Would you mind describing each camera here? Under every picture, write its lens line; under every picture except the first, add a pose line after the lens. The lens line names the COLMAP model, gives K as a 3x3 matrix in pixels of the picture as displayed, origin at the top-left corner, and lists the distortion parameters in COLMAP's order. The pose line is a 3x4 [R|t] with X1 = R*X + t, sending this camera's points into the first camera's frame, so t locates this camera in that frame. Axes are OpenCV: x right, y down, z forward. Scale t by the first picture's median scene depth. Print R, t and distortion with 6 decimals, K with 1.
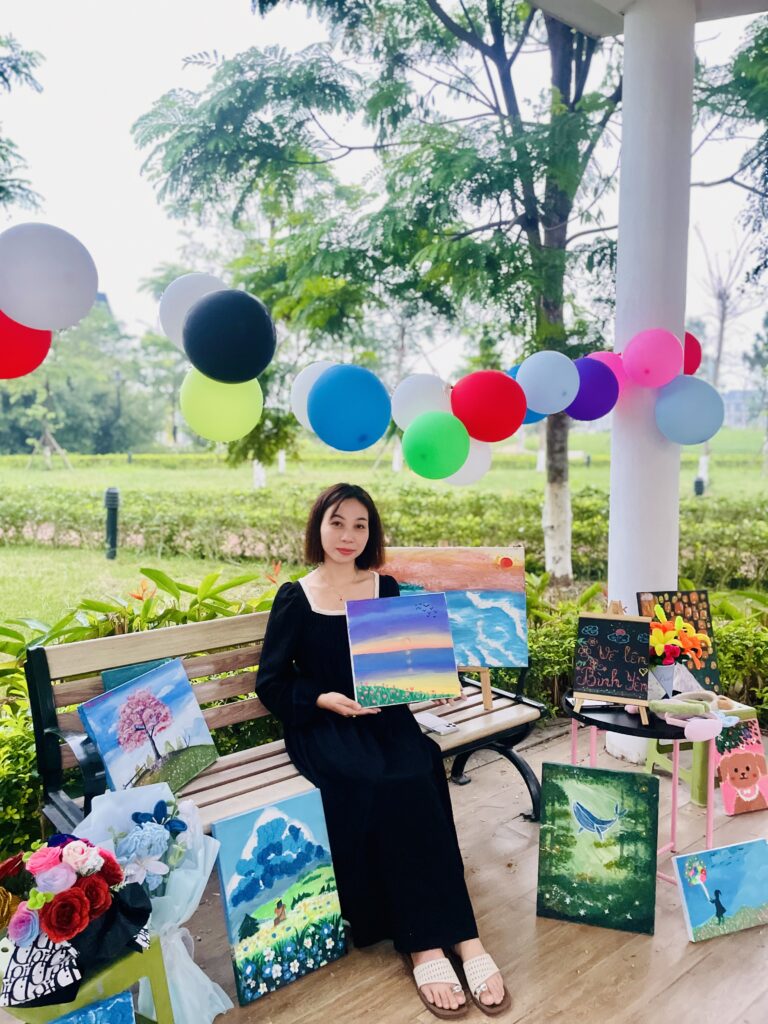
lens RADIAL K [[781.1, 0, 386.9], [0, 781.1, 512.4], [0, 0, 1]] dist [0.085515, -0.120805]
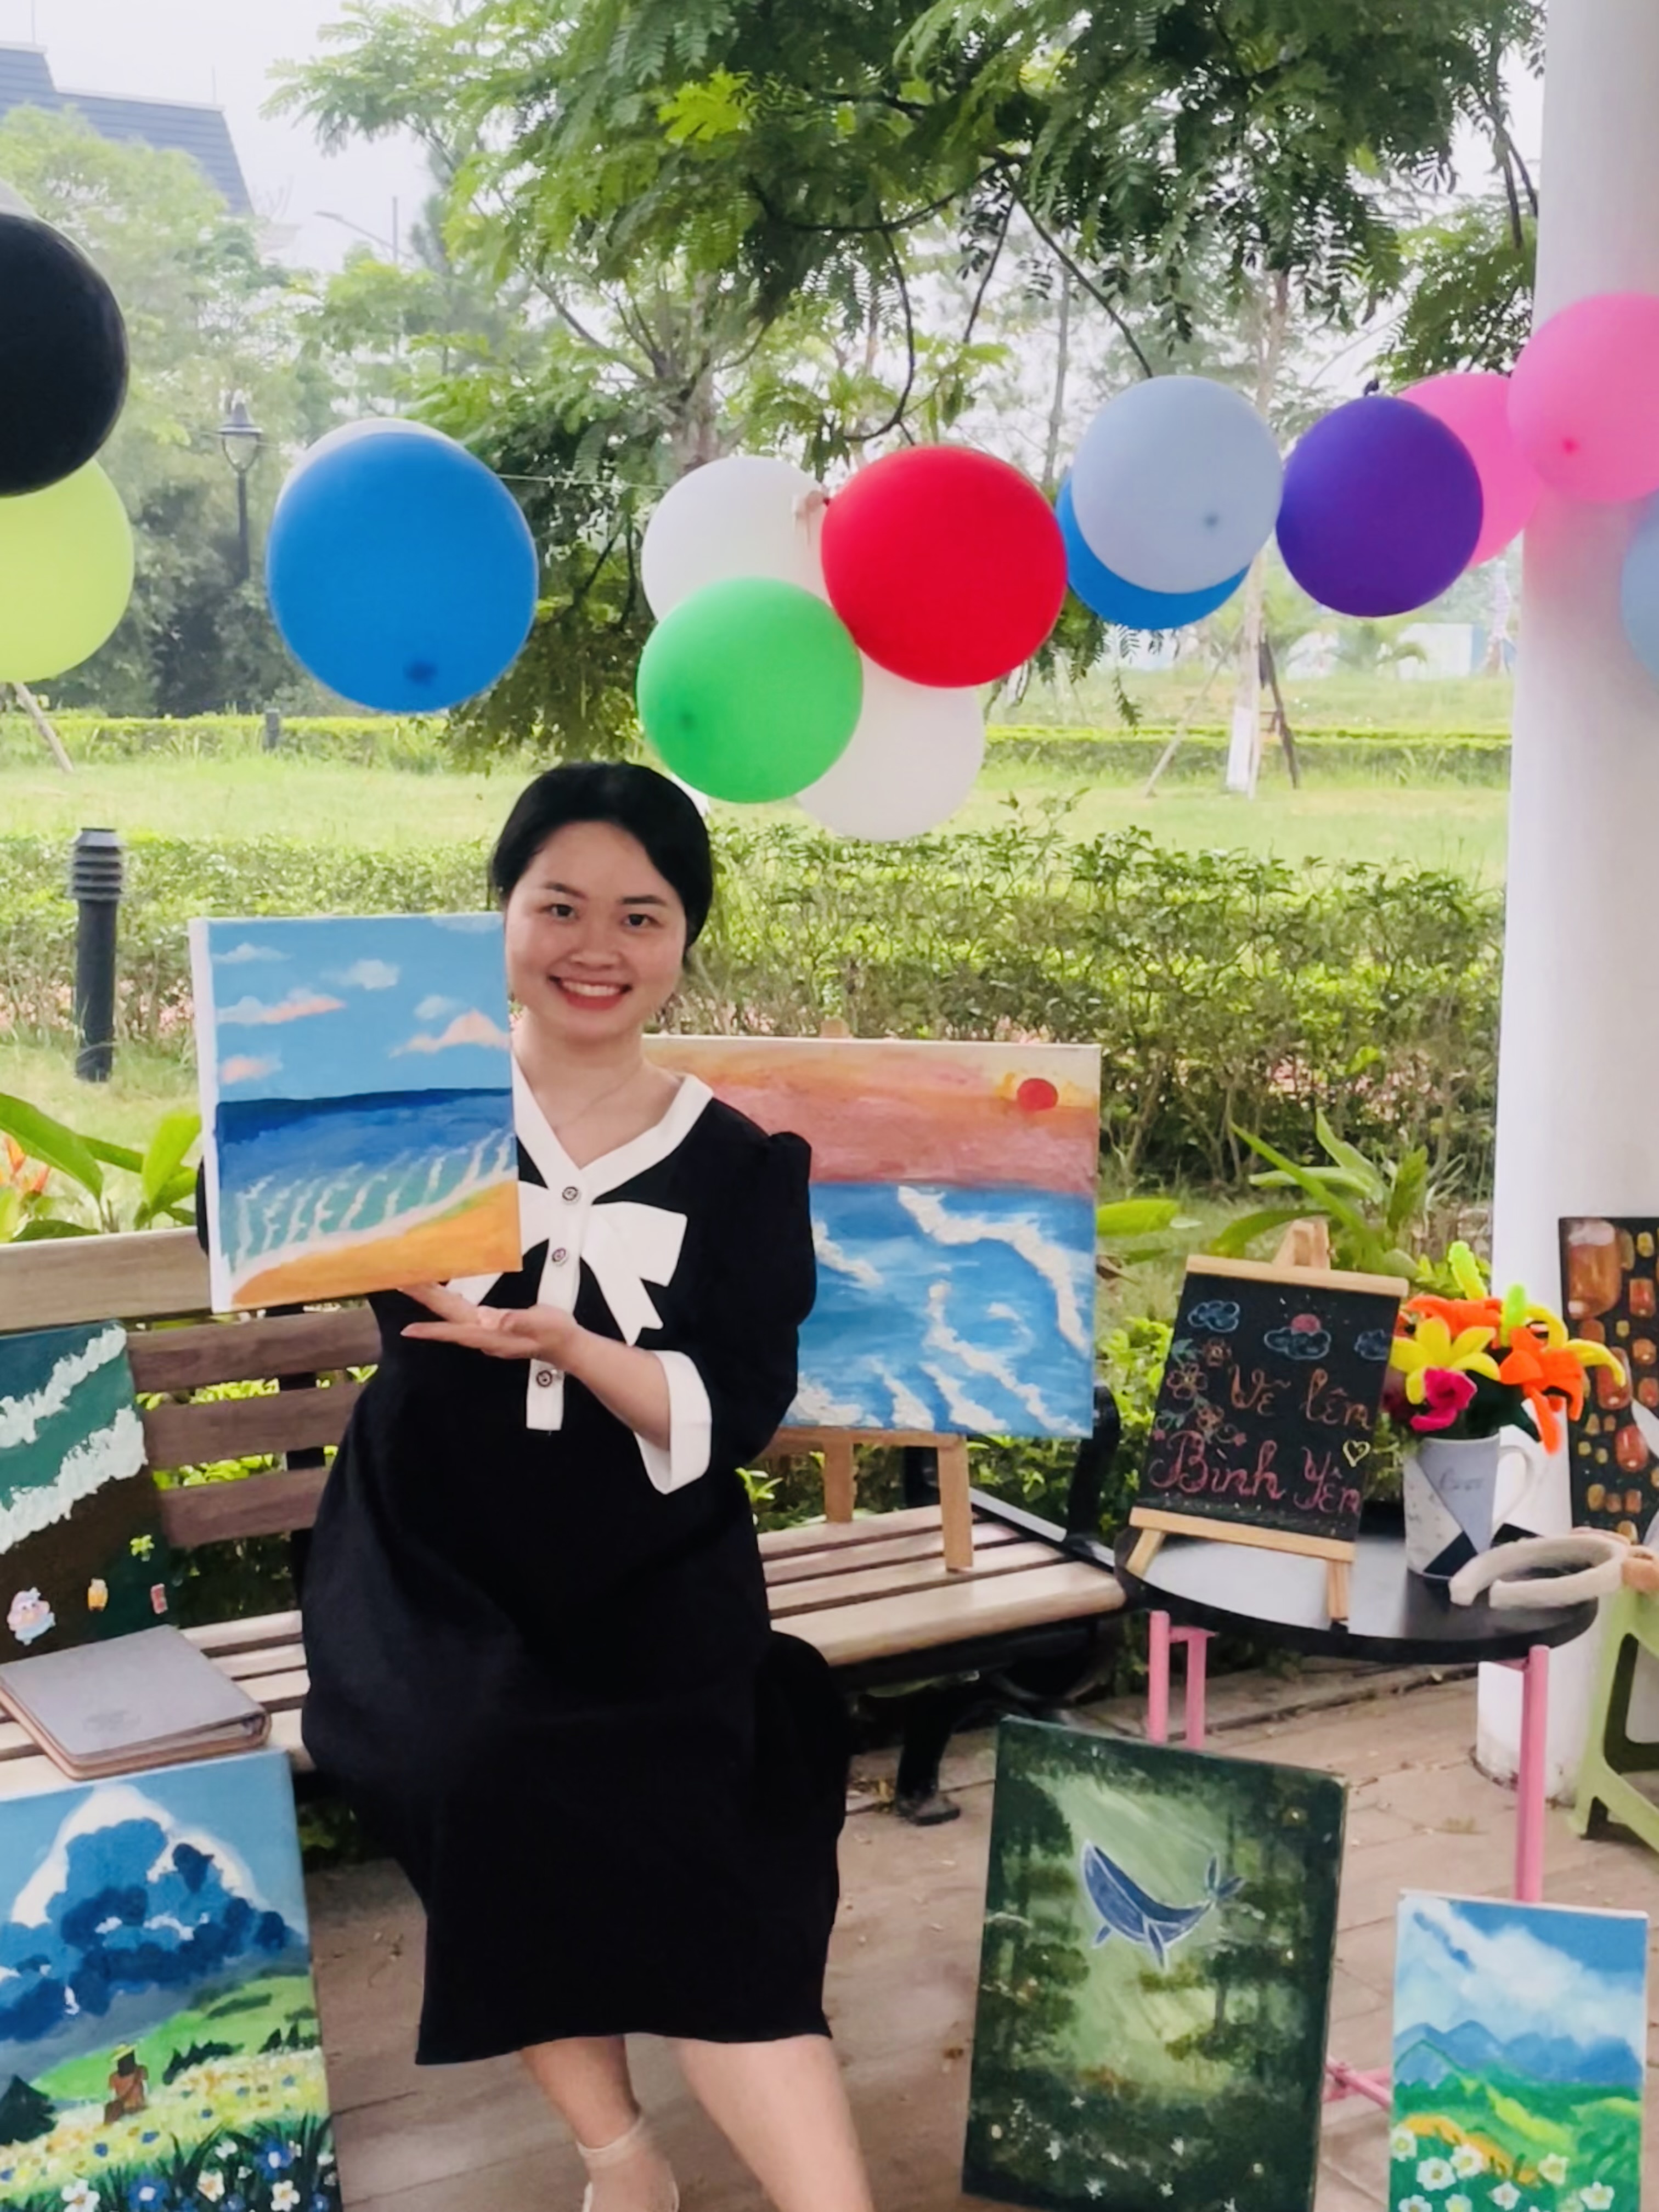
lens RADIAL K [[2958.8, 0, 840.0], [0, 2958.8, 1146.4], [0, 0, 1]] dist [0.156160, -0.394932]
pose [[0.989217, 0.032957, -0.142701, 0.242646], [-0.023268, 0.997343, 0.069040, 0.007037], [0.144597, -0.064975, 0.987355, -0.137110]]
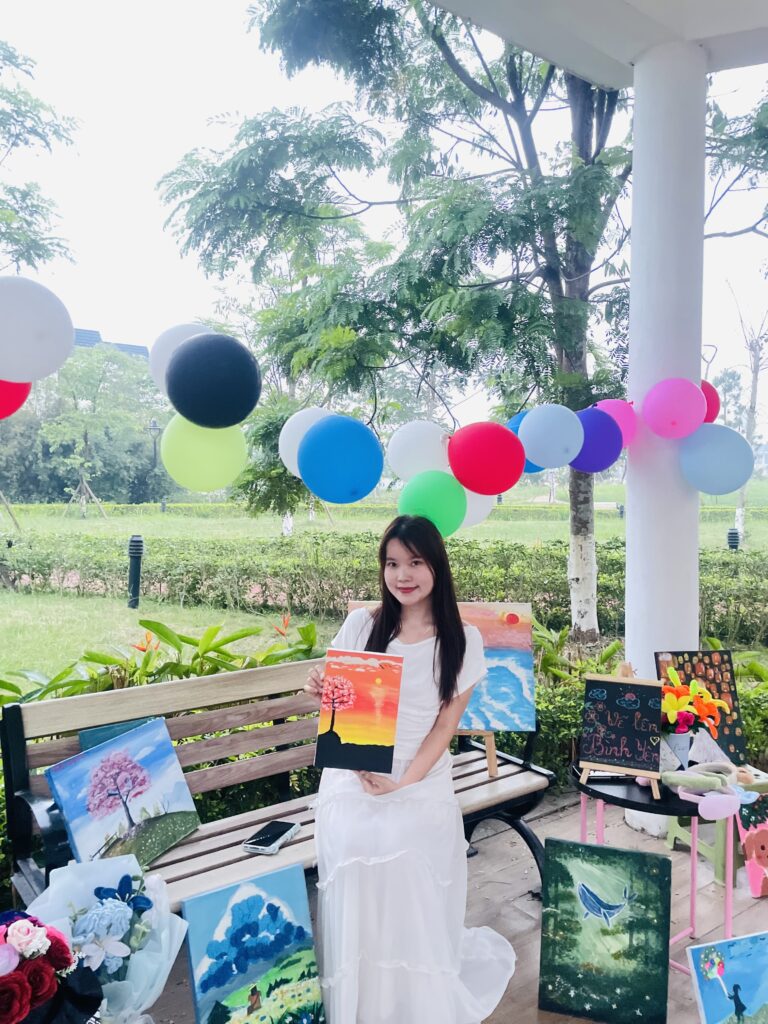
lens RADIAL K [[781.1, 0, 386.9], [0, 781.1, 512.4], [0, 0, 1]] dist [0.085515, -0.120805]
pose [[0.999076, 0.005410, -0.042643, 0.040548], [-0.008064, 0.998024, -0.062318, -0.004801], [0.042222, 0.062605, 0.997145, 0.034776]]
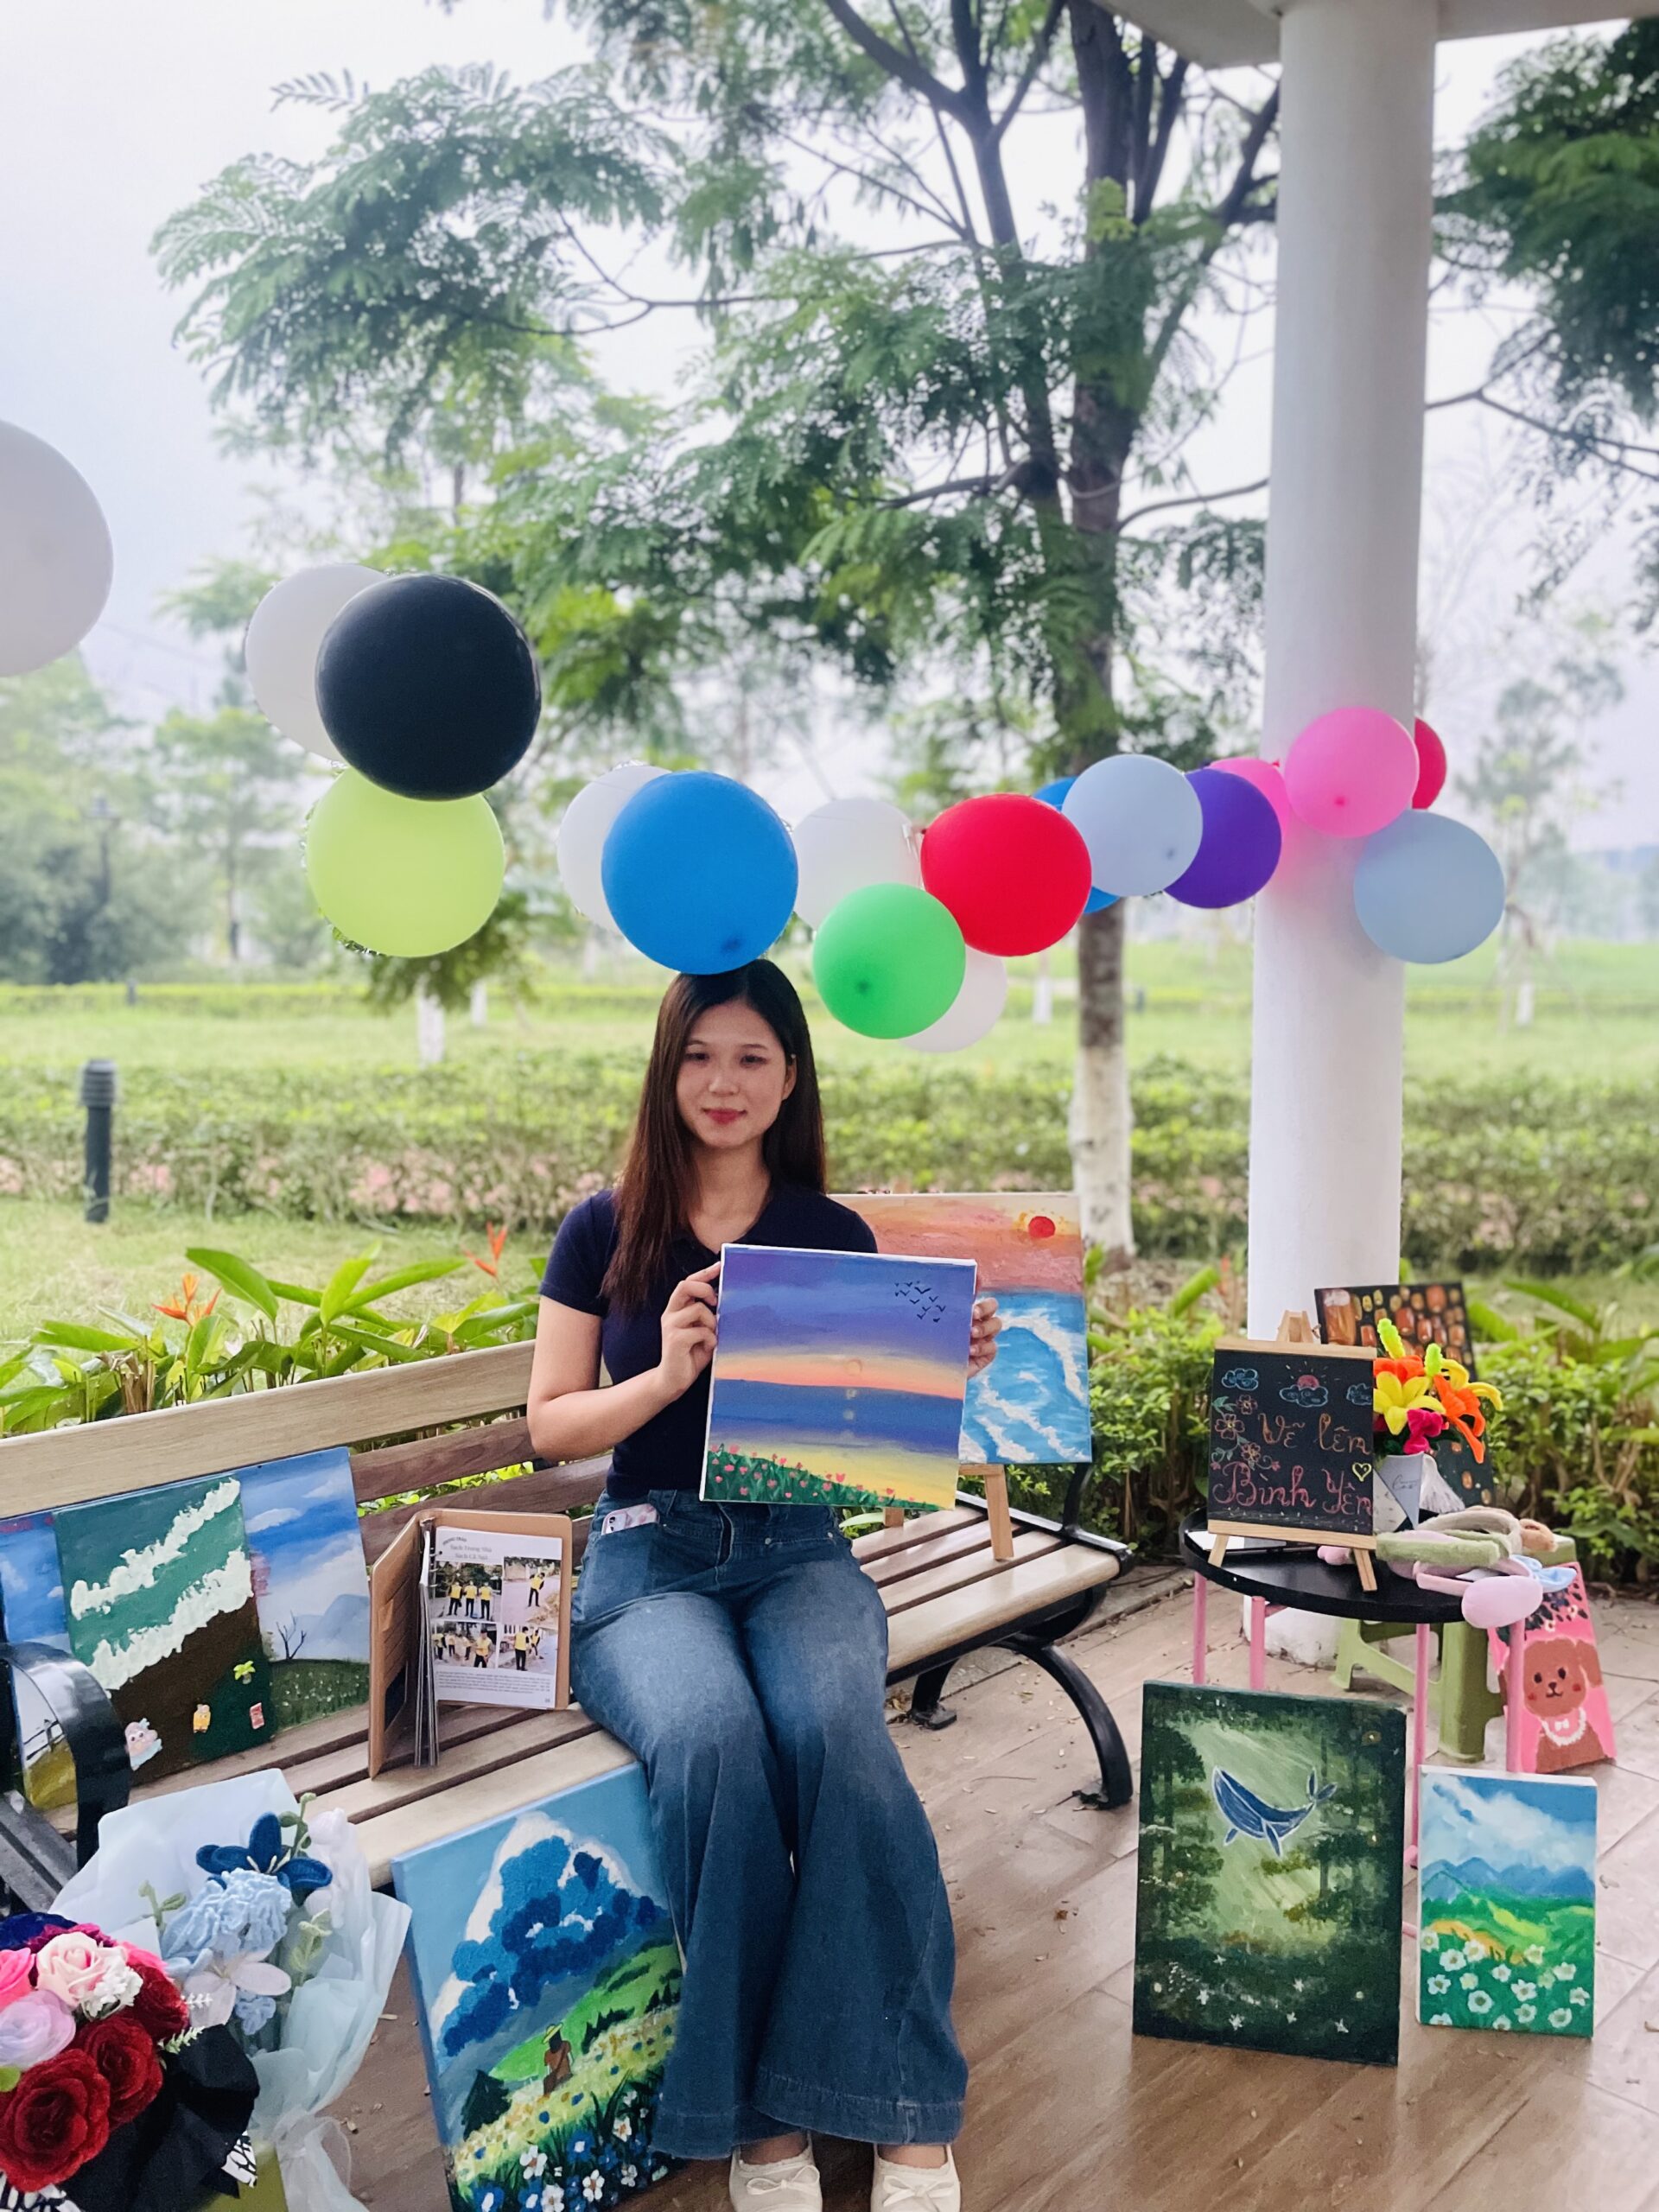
lens RADIAL K [[1687.8, 0, 839.5], [0, 1687.8, 1104.0], [0, 0, 1]] dist [0.083477, -0.119484]
pose [[0.996830, -0.004549, 0.079427, -0.037622], [0.004903, 0.999979, -0.004259, -0.002302], [-0.079406, 0.004635, 0.996832, 0.052979]]
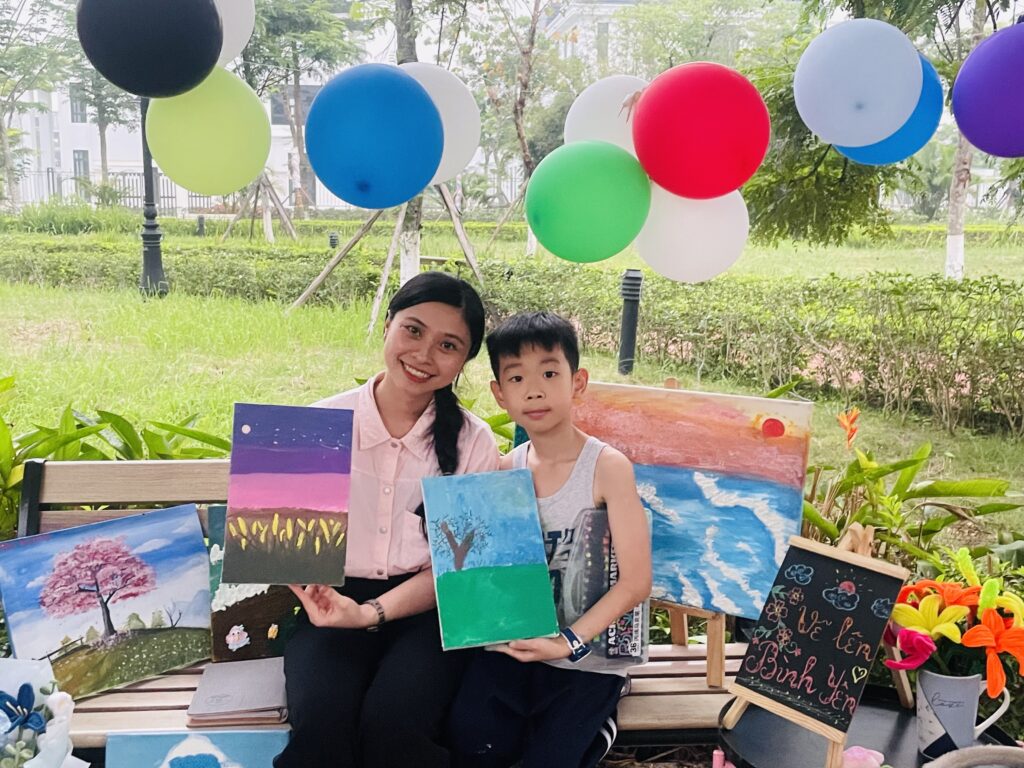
lens RADIAL K [[1194.3, 0, 512.0], [0, 1194.3, 384.0], [0, 0, 1]] dist [0.076757, -0.037699]
pose [[0.828278, 0.094984, -0.552208, 0.457415], [-0.063089, 0.995069, 0.076528, -0.017290], [0.556754, -0.028548, 0.830187, 0.223712]]
